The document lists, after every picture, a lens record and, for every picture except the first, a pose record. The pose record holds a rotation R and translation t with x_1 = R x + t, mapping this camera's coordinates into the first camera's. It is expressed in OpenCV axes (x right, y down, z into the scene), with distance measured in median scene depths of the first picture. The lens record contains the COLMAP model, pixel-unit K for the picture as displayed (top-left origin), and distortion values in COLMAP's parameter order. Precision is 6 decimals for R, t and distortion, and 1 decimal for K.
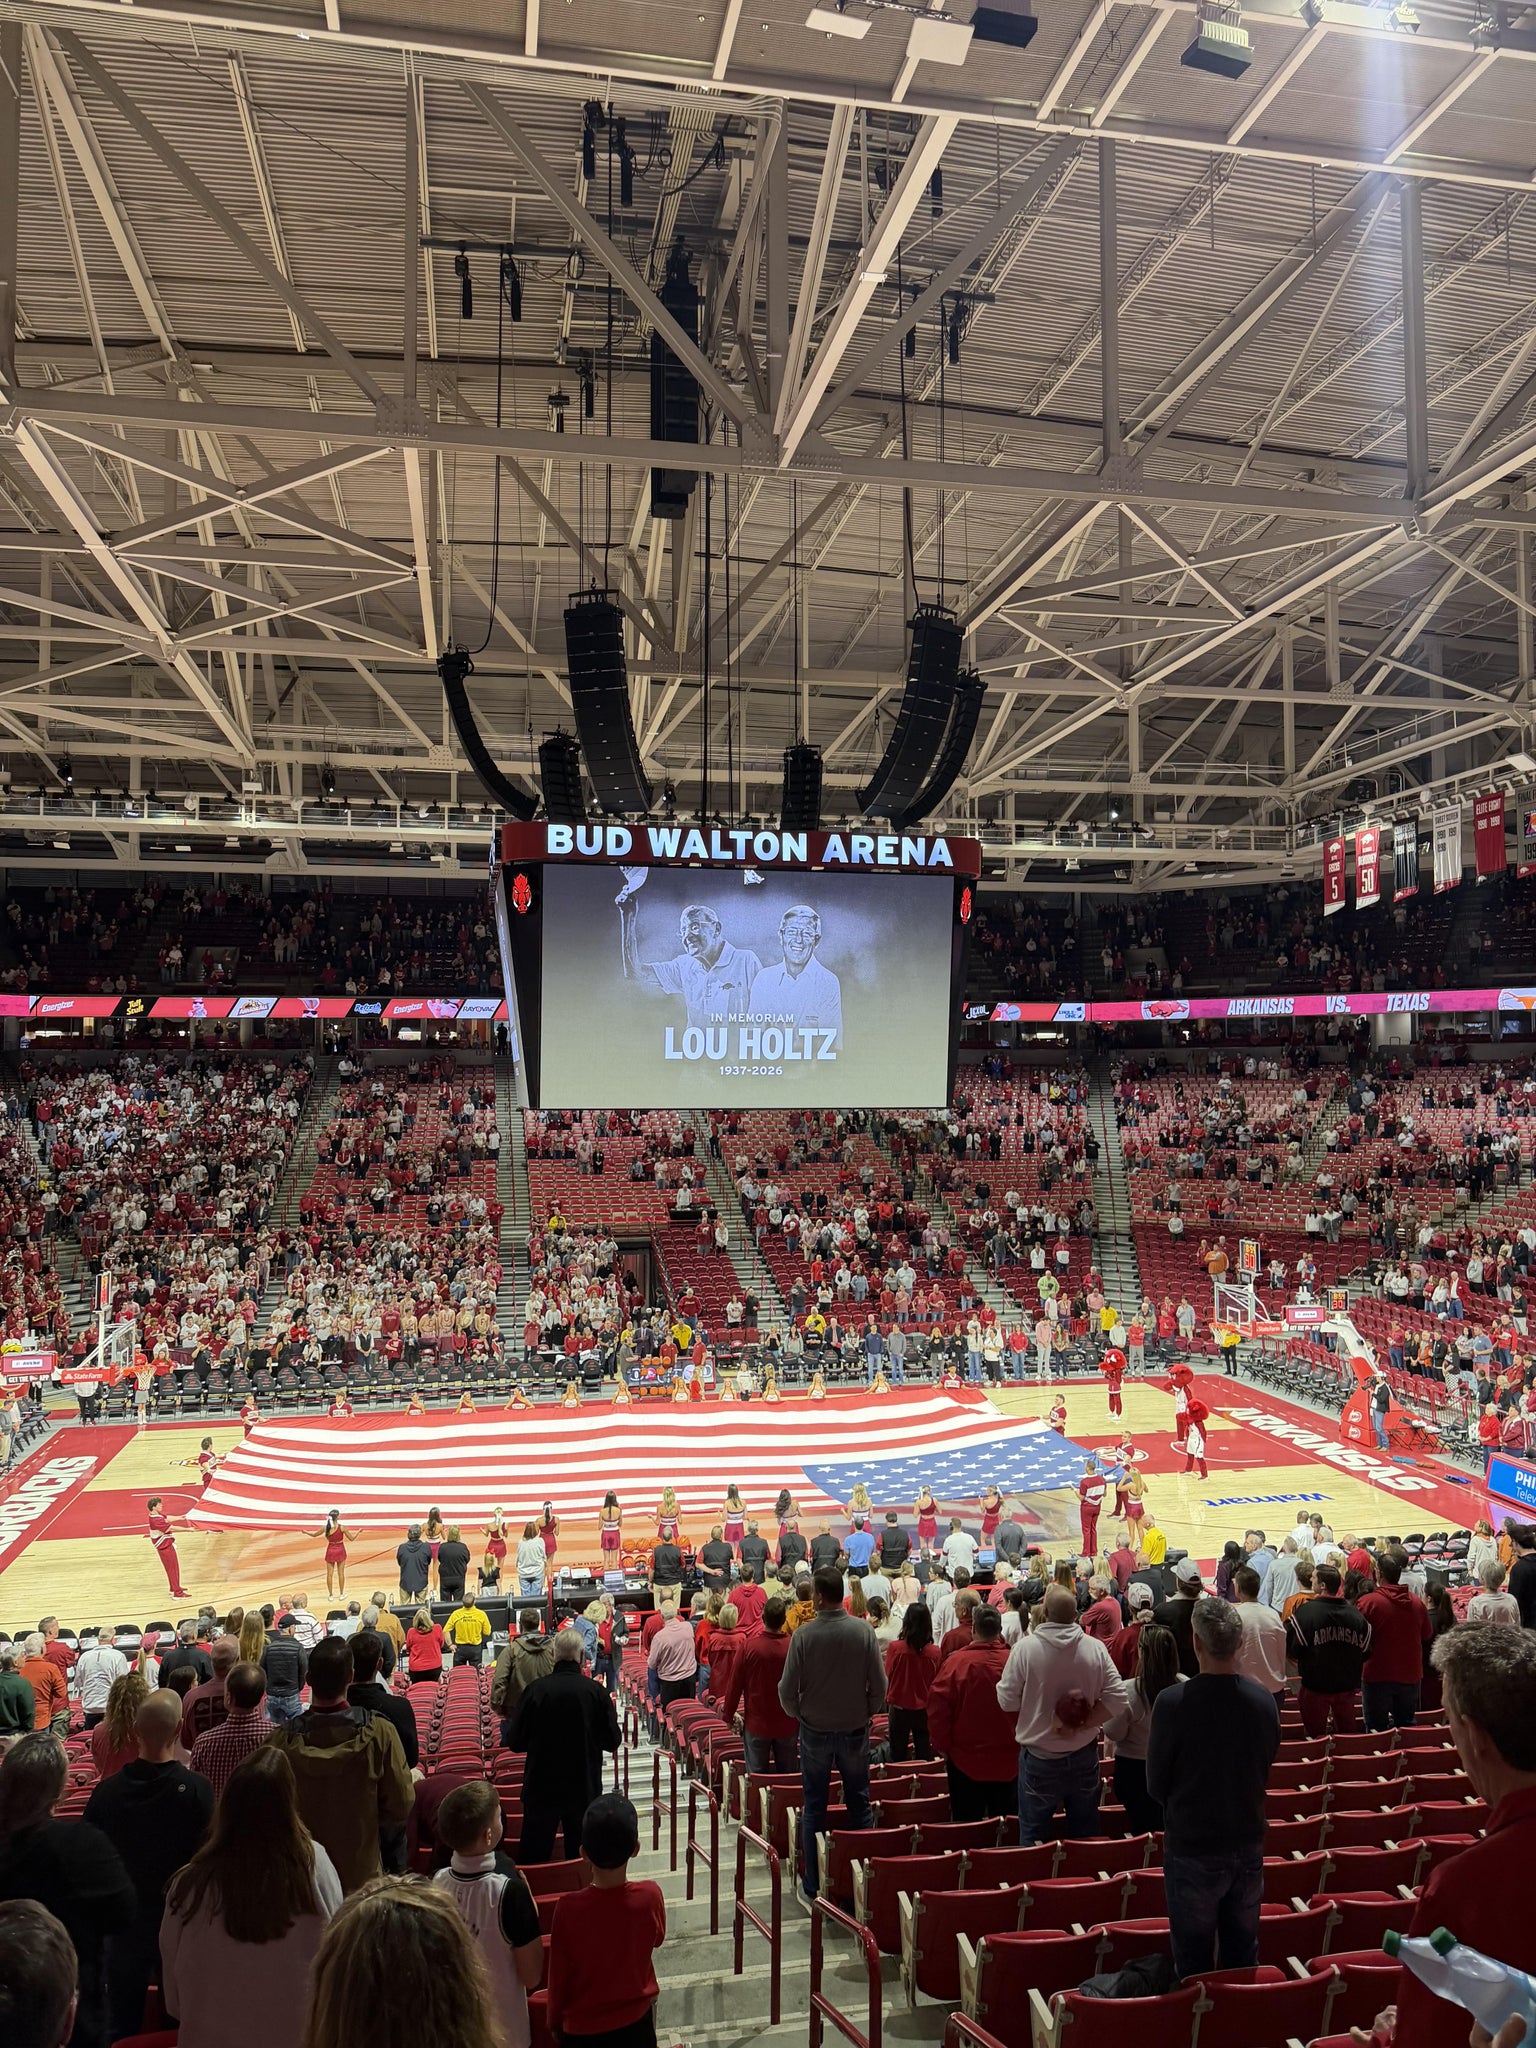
lens RADIAL K [[1464.6, 0, 746.1], [0, 1464.6, 1031.7], [0, 0, 1]] dist [0.063229, -0.003302]
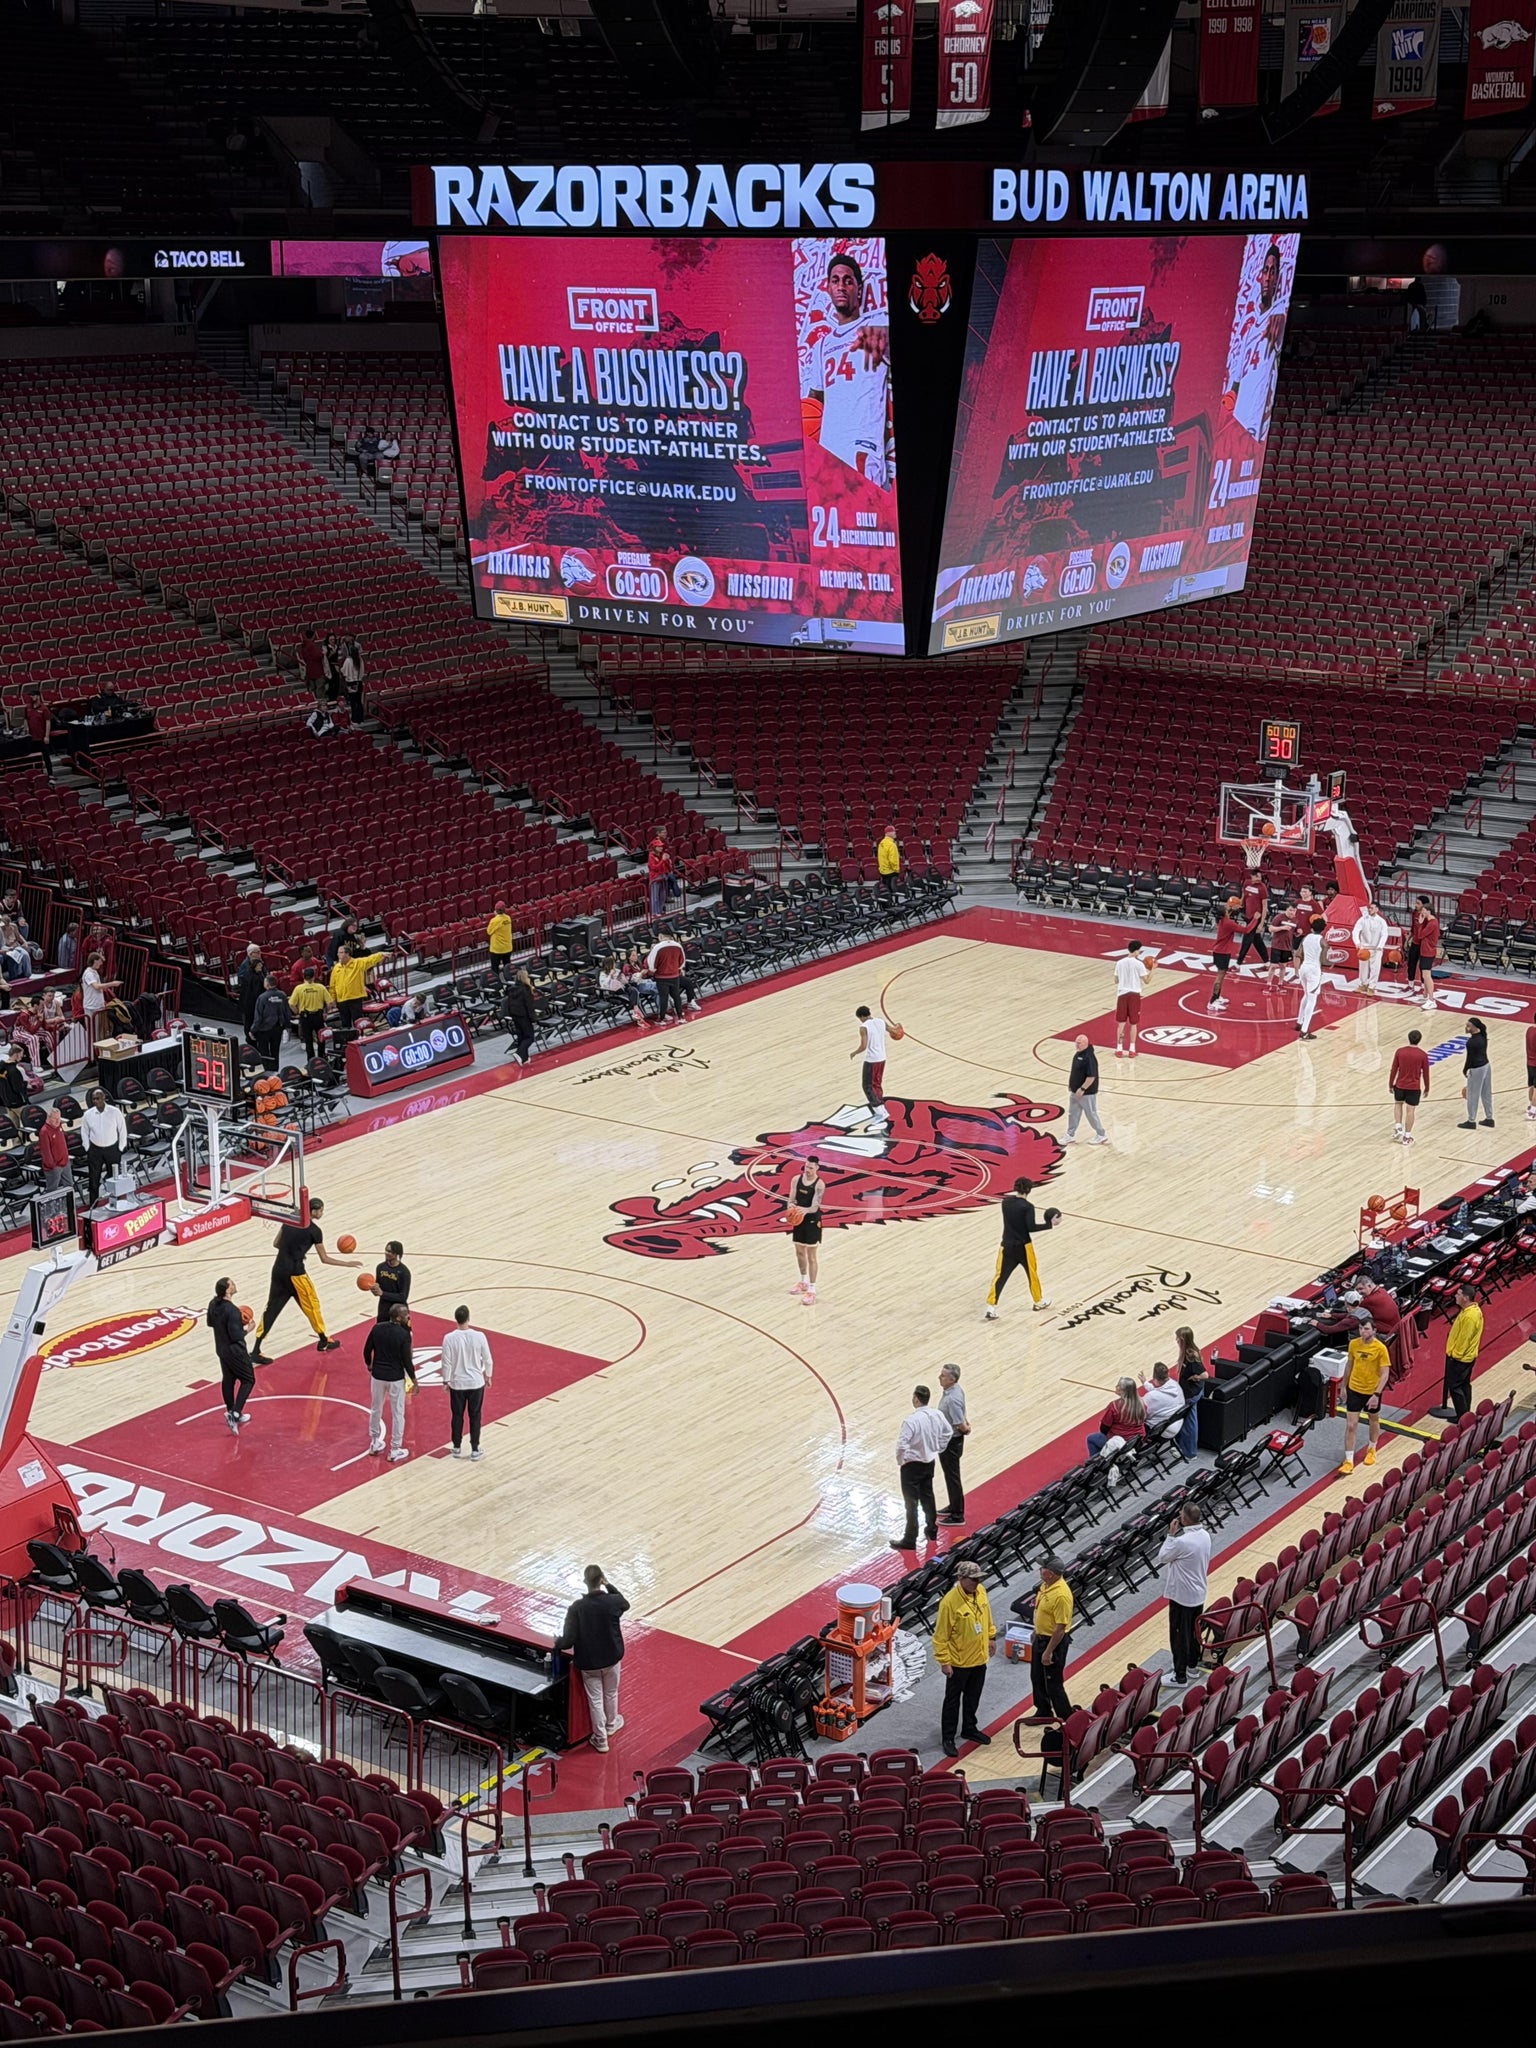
lens RADIAL K [[3396.7, 0, 768.0], [0, 3396.7, 1024.0], [0, 0, 1]] dist [0.072255, 0.103409]
pose [[0.720121, -0.157632, 0.675706, -0.724903], [-0.025972, 0.967045, 0.253276, -0.095546], [-0.693363, -0.199939, 0.692295, 0.036174]]
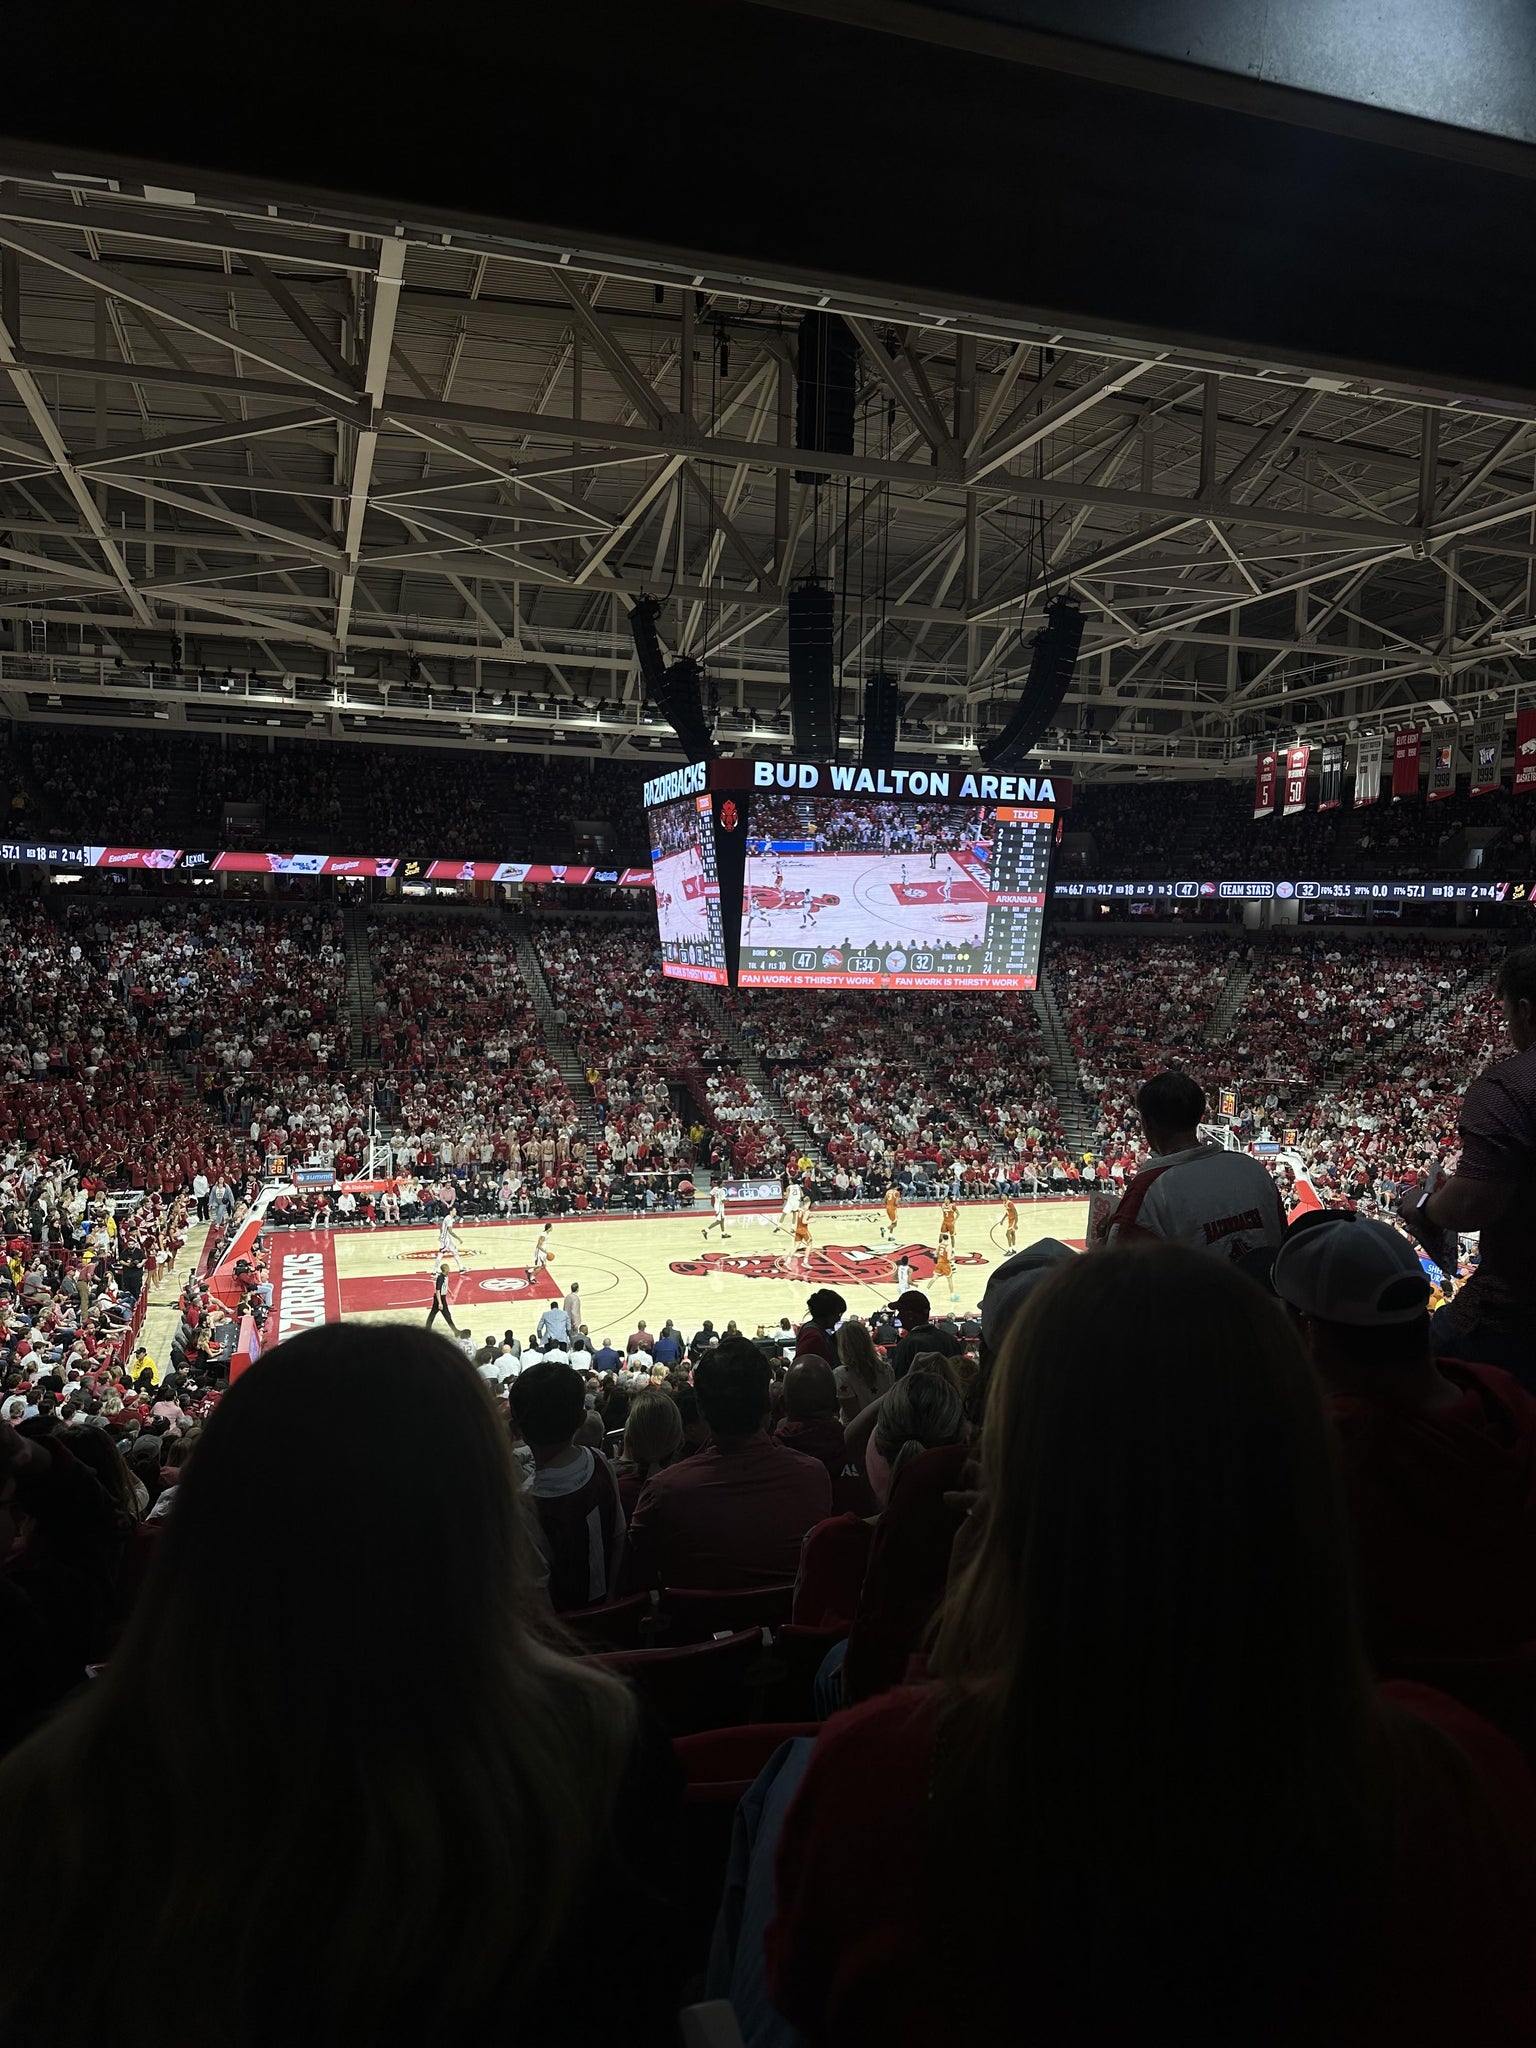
lens RADIAL K [[1464.6, 0, 746.1], [0, 1464.6, 1031.7], [0, 0, 1]] dist [0.063229, -0.003302]
pose [[0.992811, 0.019077, 0.118163, -0.177678], [-0.031961, 0.993624, 0.108119, -0.029473], [-0.115347, -0.111118, 0.987091, -0.160552]]
